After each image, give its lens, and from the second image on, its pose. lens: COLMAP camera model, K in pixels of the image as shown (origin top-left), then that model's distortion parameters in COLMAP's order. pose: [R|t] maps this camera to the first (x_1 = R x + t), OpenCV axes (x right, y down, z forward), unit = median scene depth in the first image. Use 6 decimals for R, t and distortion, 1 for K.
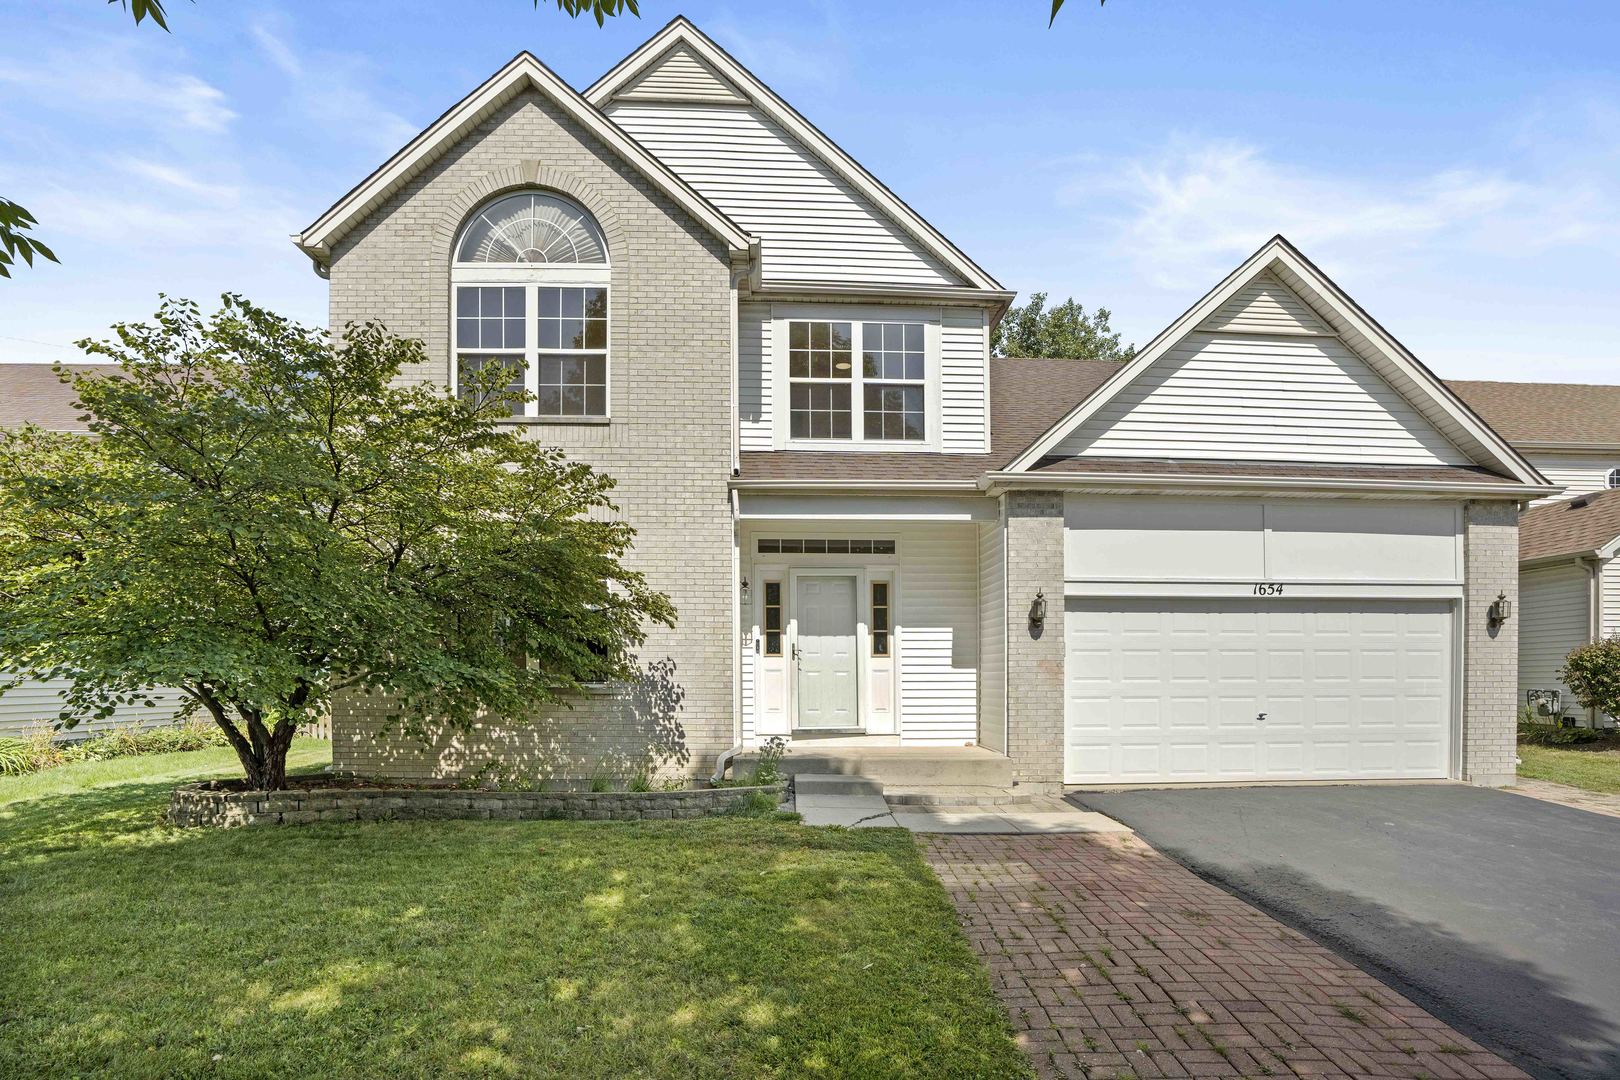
lens RADIAL K [[832.6, 0, 833.4], [0, 832.6, 688.6], [0, 0, 1]] dist [-0.018711, 0.001260]
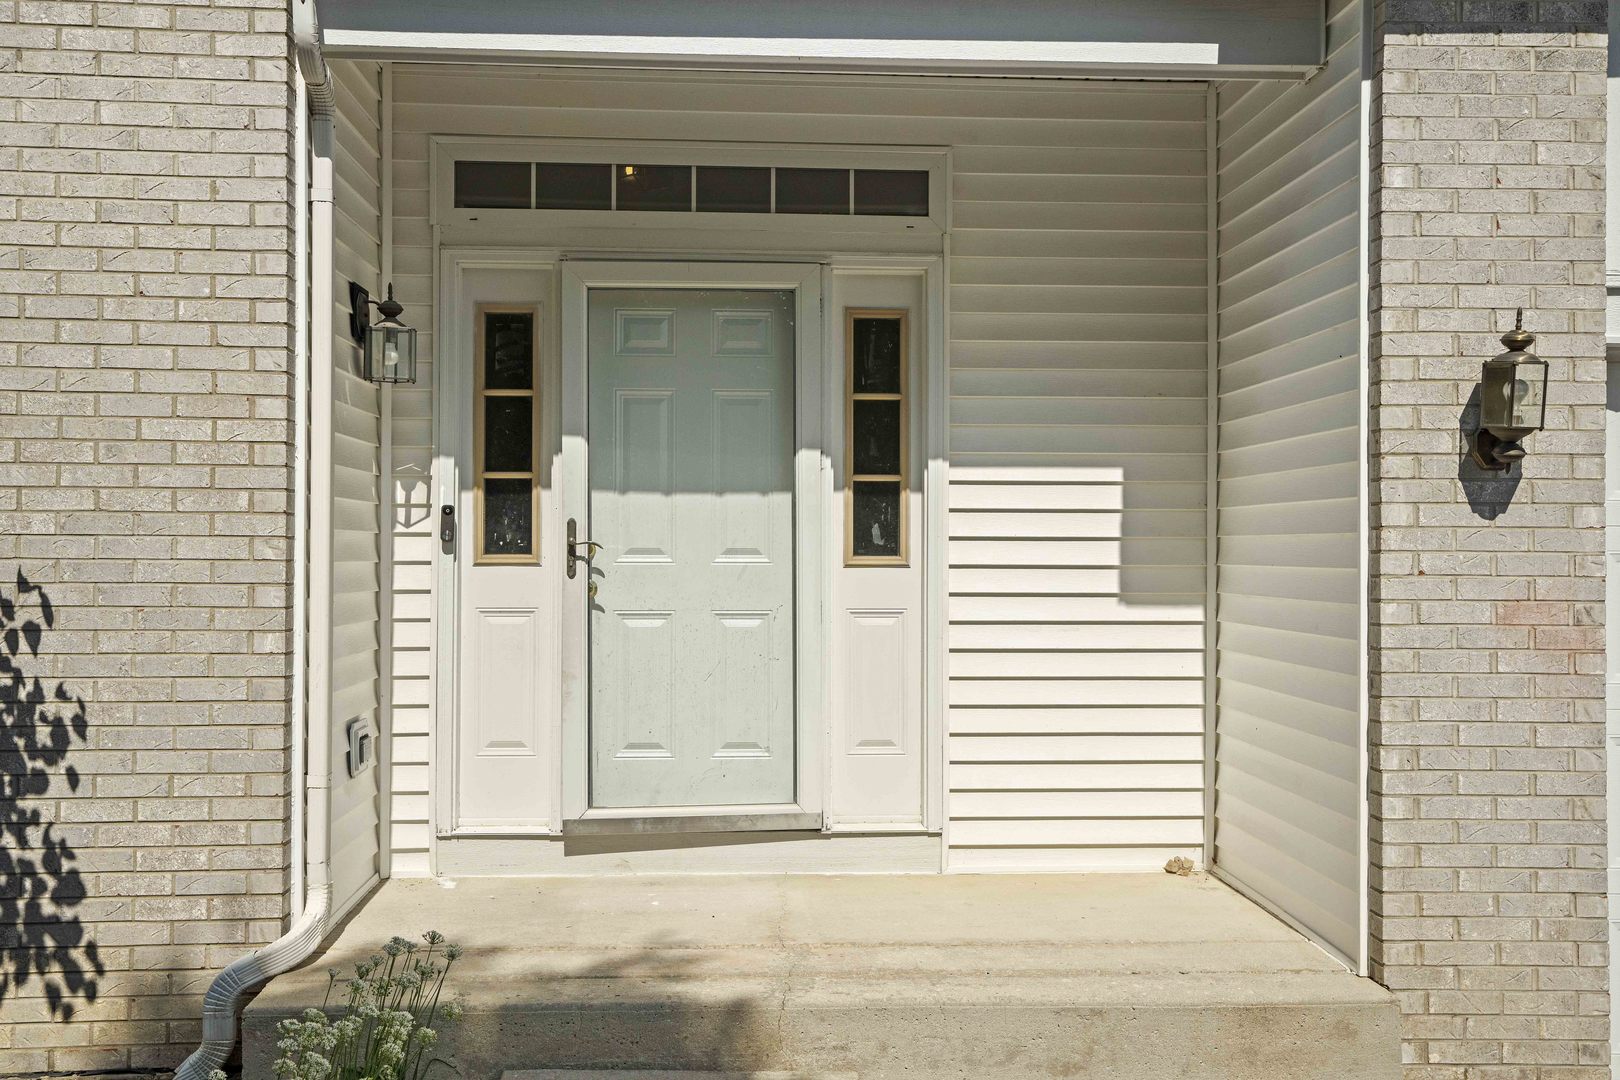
lens RADIAL K [[1368.4, 0, 813.6], [0, 1368.4, 524.8], [0, 0, 1]] dist [-0.015302, 0.008911]
pose [[0.999909, 0.004209, -0.012789, 0.045355], [-0.004613, 0.999488, -0.031669, -0.041303], [0.012649, 0.031725, 0.999417, 0.577361]]
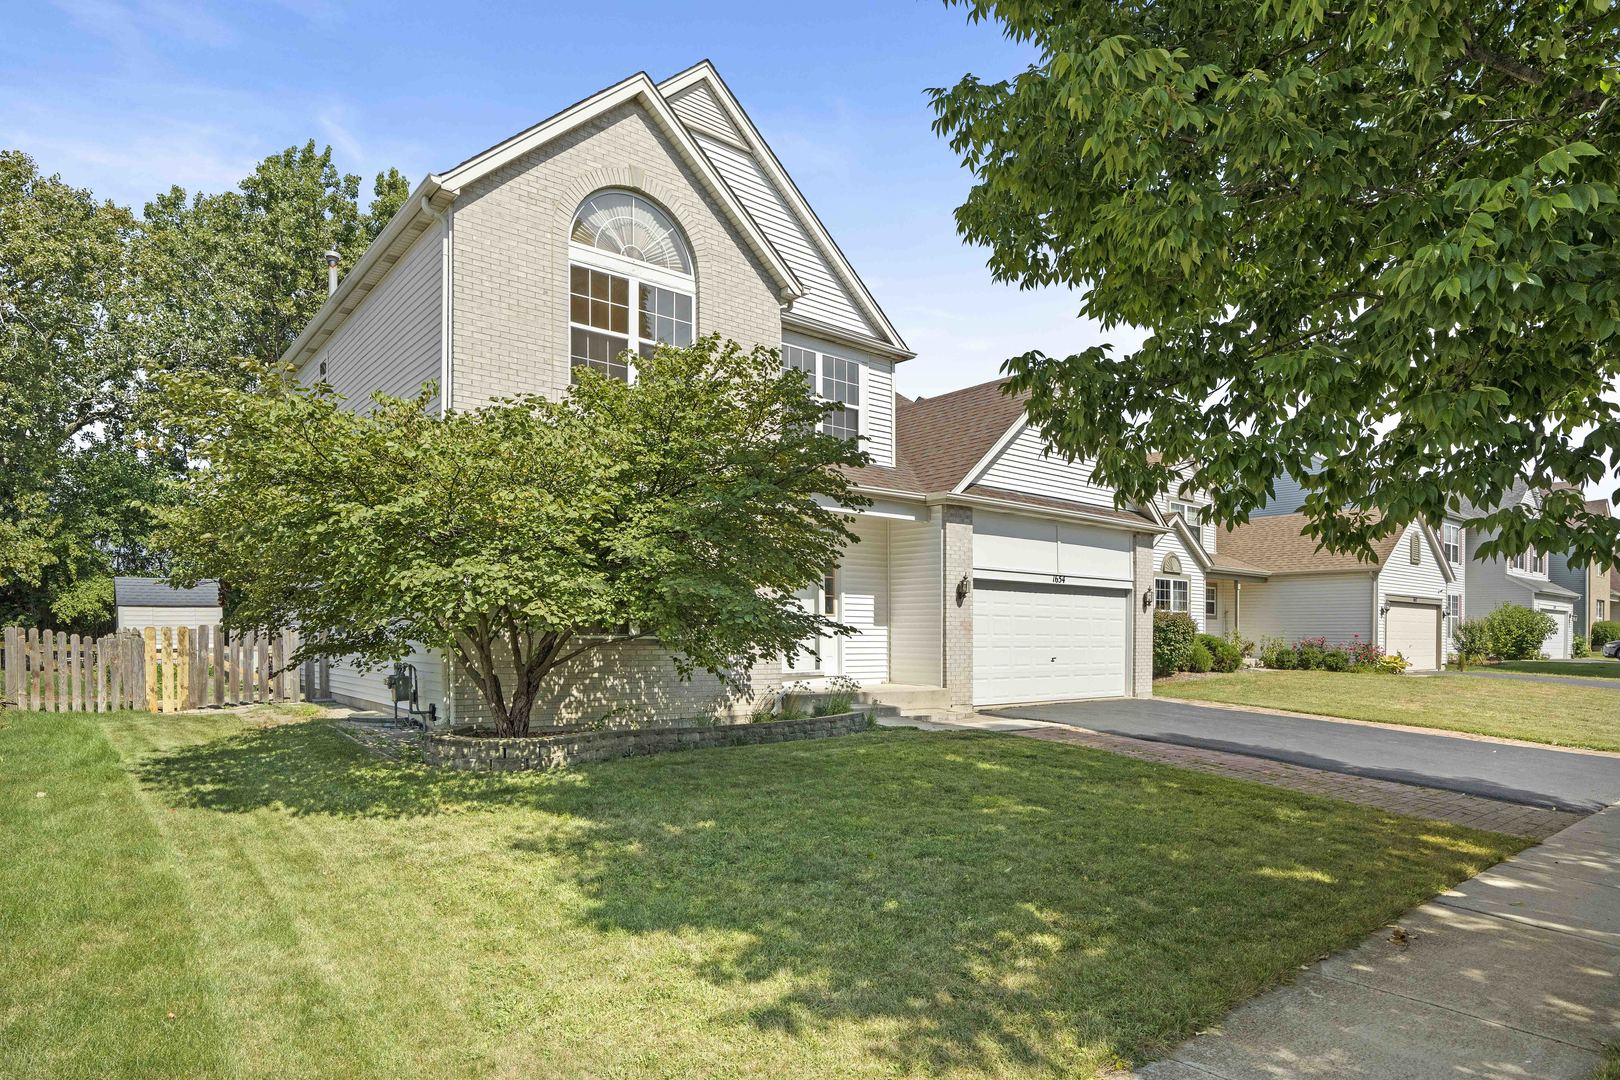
lens RADIAL K [[904.4, 0, 846.9], [0, 904.4, 622.7], [0, 0, 1]] dist [0.021094, -0.000598]
pose [[0.796219, 0.013729, 0.604853, -0.852370], [-0.002629, 0.999812, -0.019233, -0.001633], [-0.605003, 0.013723, 0.796105, -0.139978]]
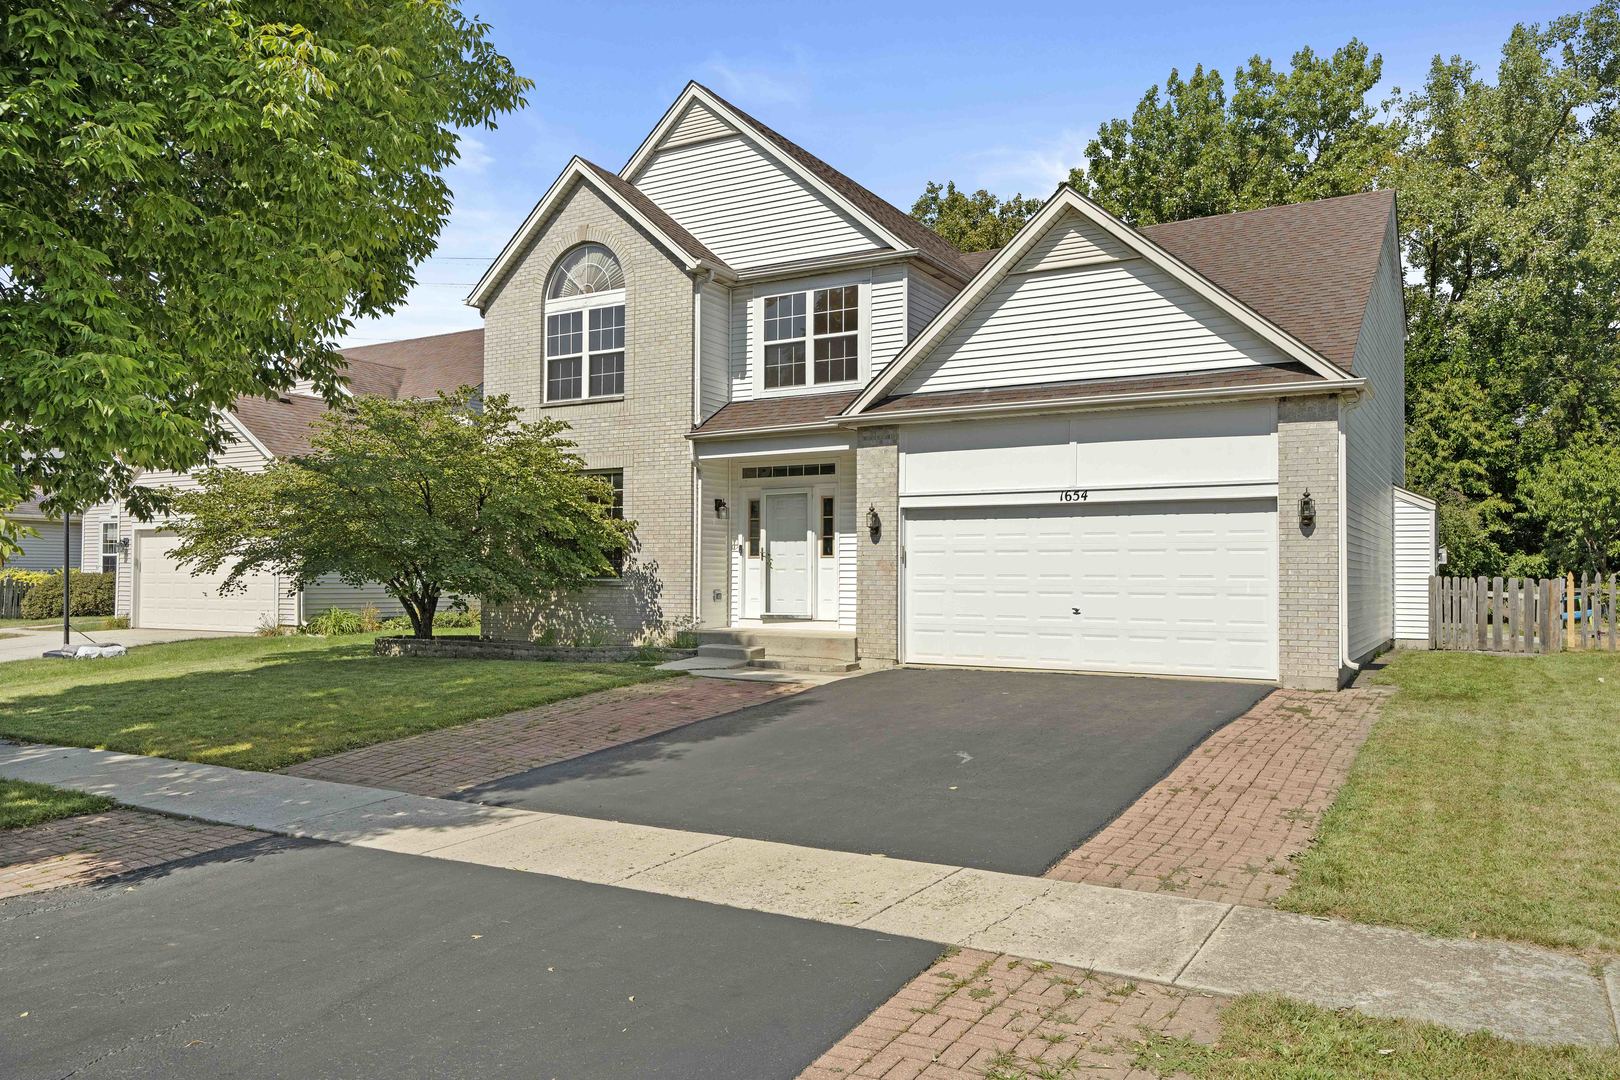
lens RADIAL K [[1138.8, 0, 815.9], [0, 1138.8, 530.7], [0, 0, 1]] dist [0.110999, 0.000502]
pose [[0.841714, -0.018576, -0.539605, 1.062661], [-0.007512, 0.998908, -0.046105, 0.000225], [0.539872, 0.042861, 0.840655, -0.479911]]
